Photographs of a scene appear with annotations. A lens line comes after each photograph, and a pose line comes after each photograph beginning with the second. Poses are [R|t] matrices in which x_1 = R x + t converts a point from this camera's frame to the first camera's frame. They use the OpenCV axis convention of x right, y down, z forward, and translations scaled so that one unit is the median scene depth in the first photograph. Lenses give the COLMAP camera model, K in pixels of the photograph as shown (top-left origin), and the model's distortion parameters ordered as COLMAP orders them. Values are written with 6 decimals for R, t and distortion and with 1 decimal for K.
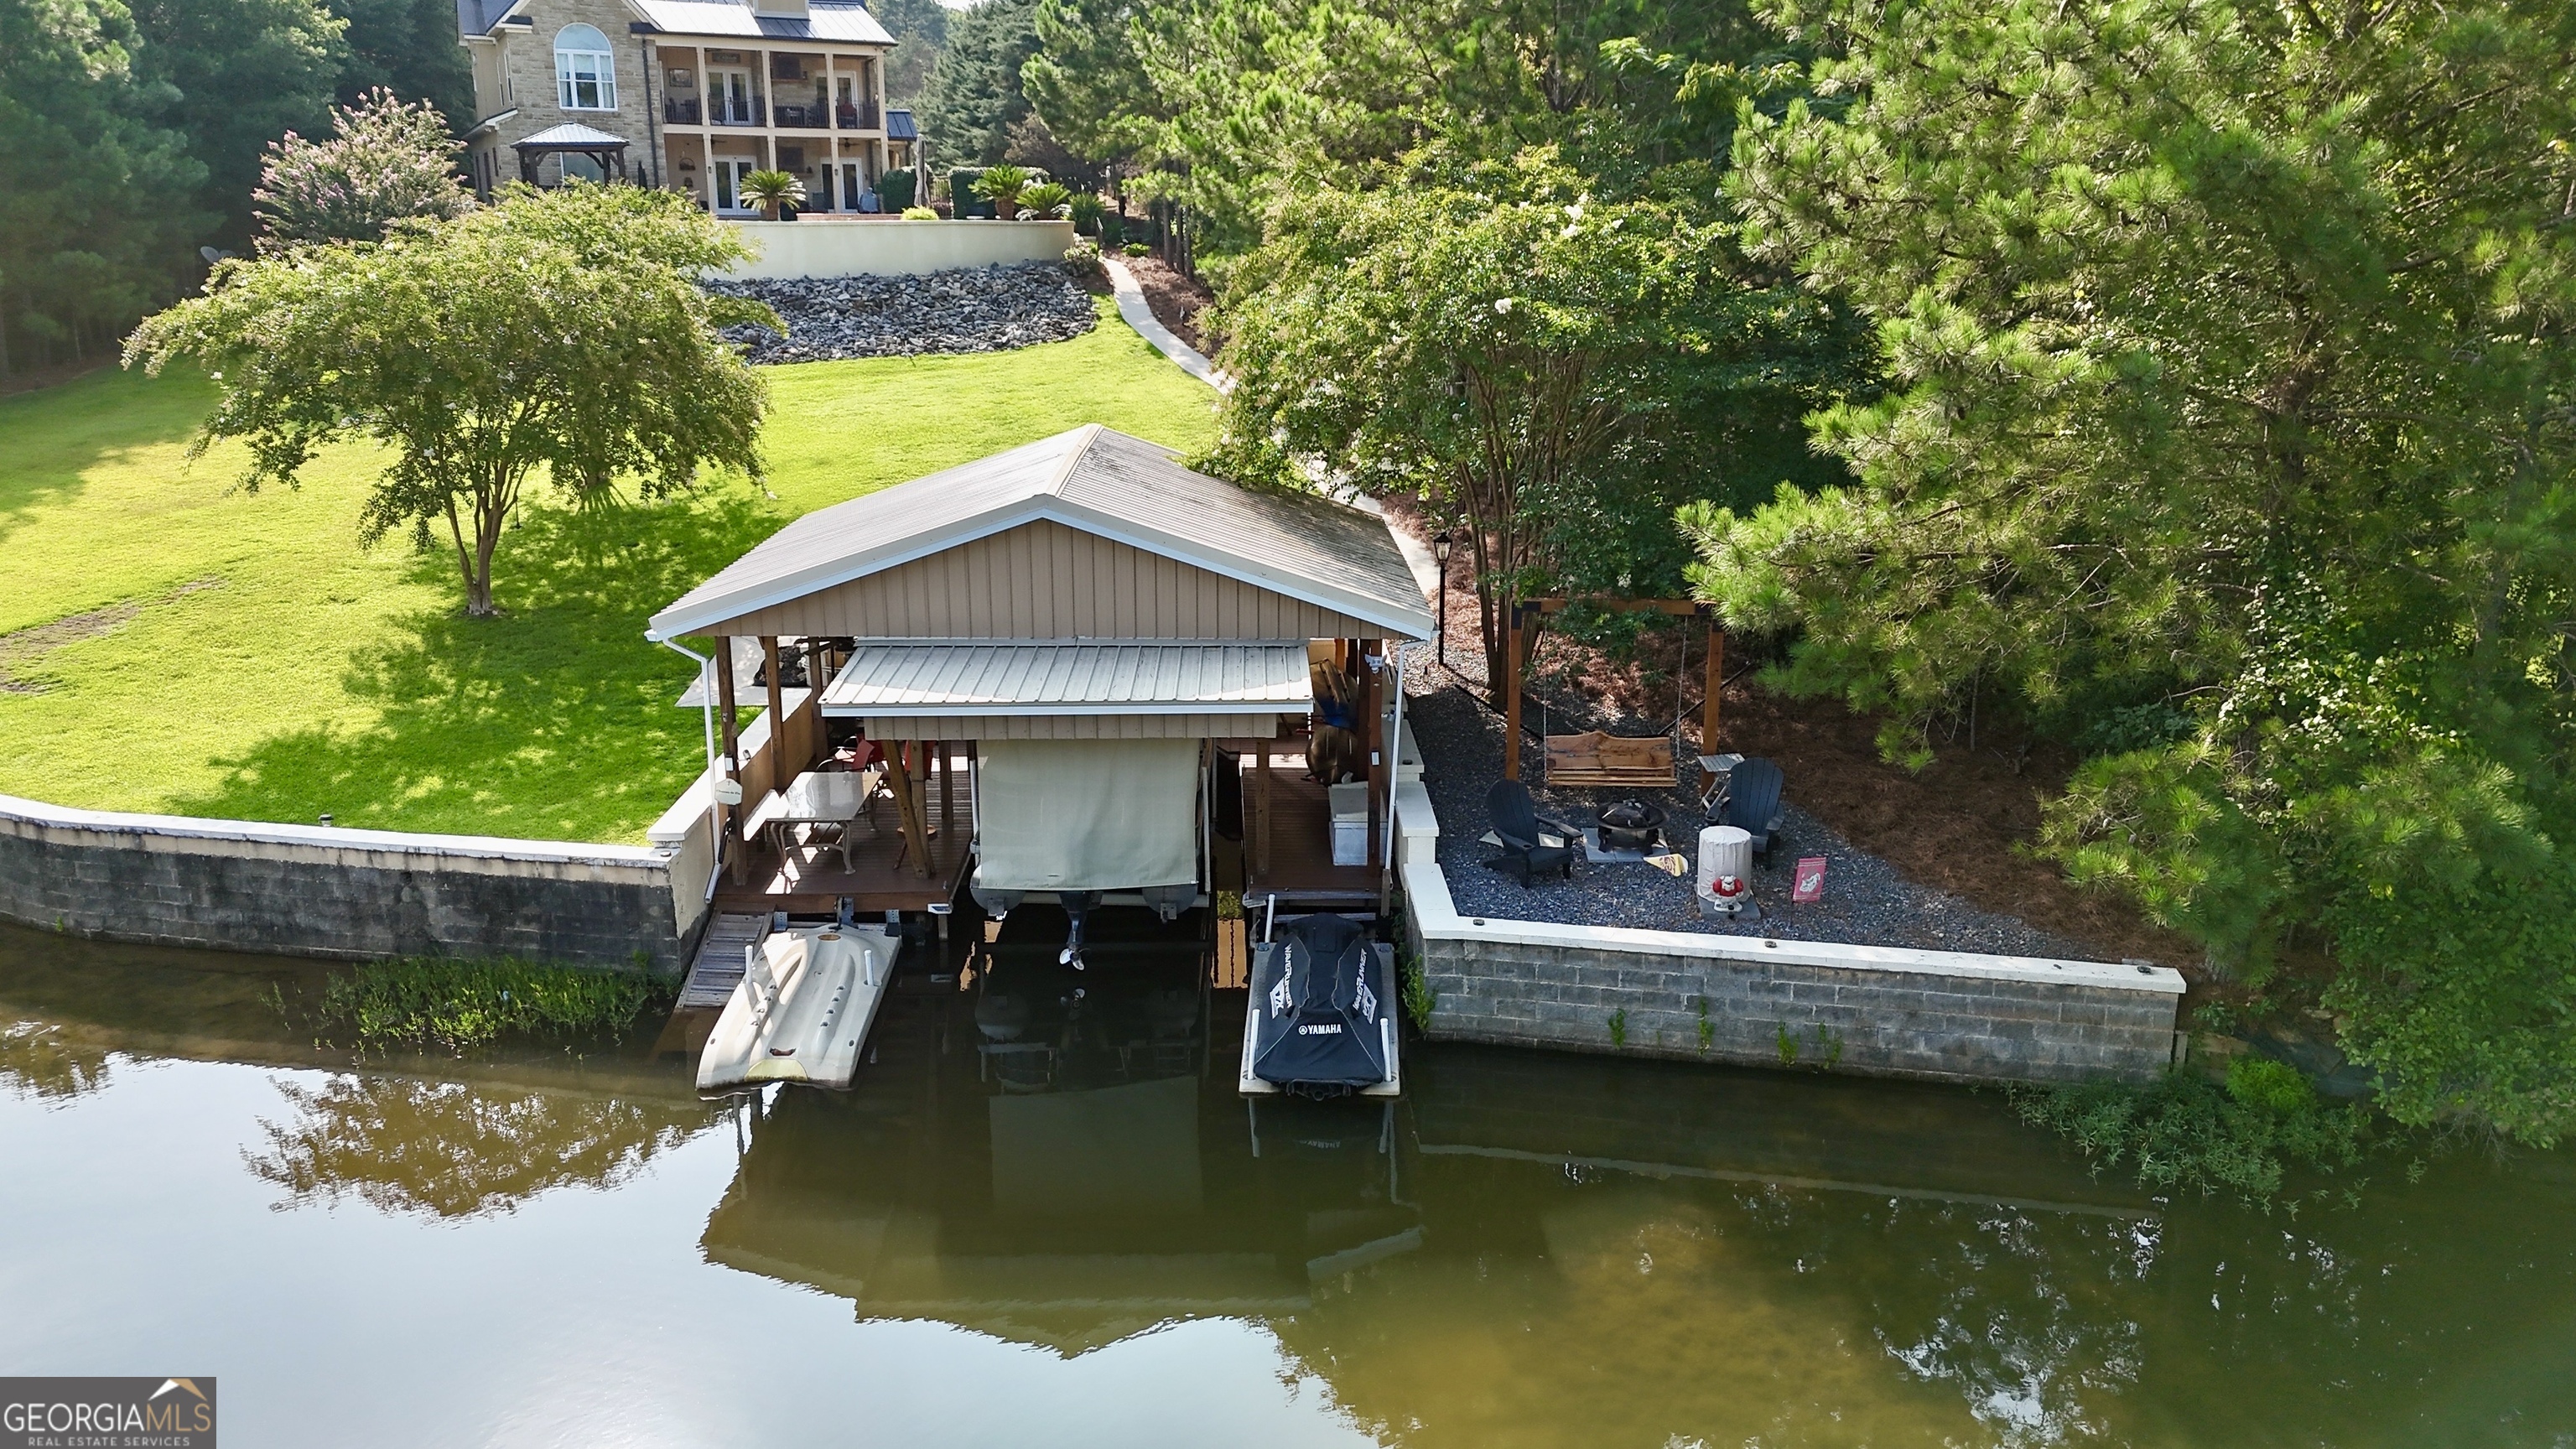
lens RADIAL K [[1902.4, 0, 1295.6], [0, 1902.4, 719.0], [0, 0, 1]] dist [0.057971, -0.034493]
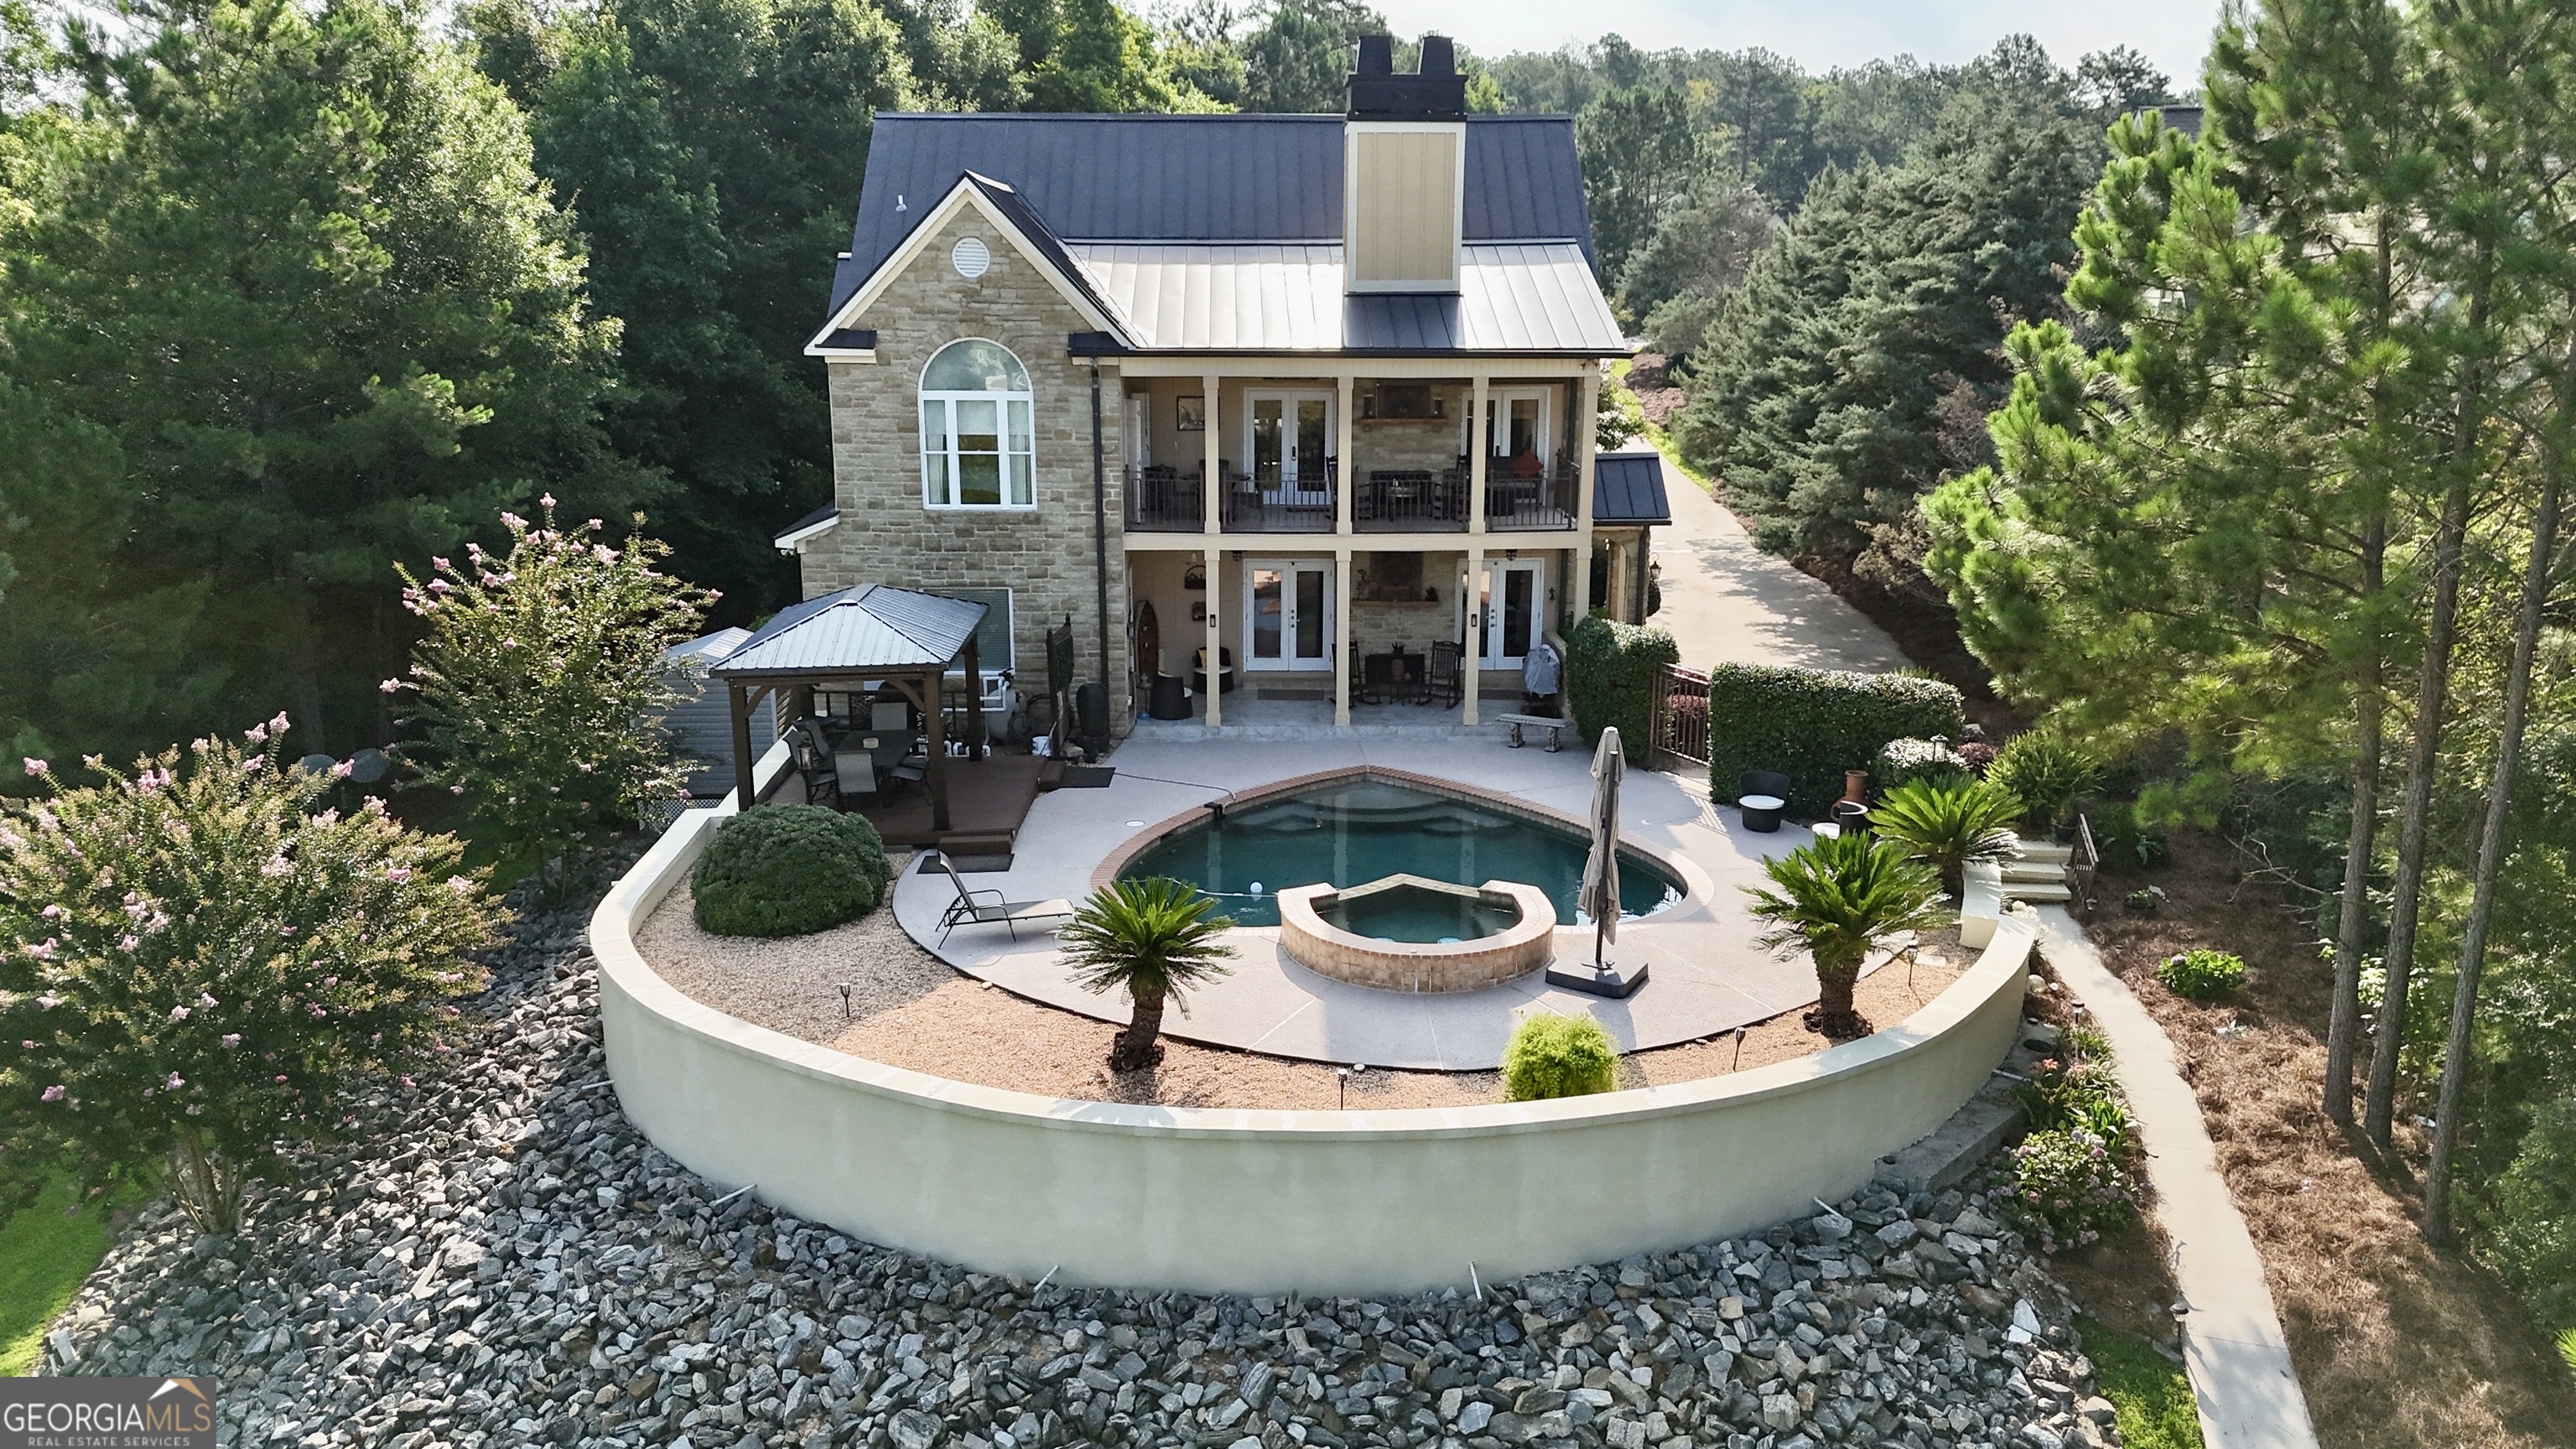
lens RADIAL K [[1902.4, 0, 1287.5], [0, 1902.4, 733.9], [0, 0, 1]] dist [0.057971, -0.034493]
pose [[0.909864, 0.095806, -0.403693, -0.096782], [-0.104888, 0.994484, -0.000389, -0.265118], [0.401429, 0.042696, 0.914894, 0.587784]]
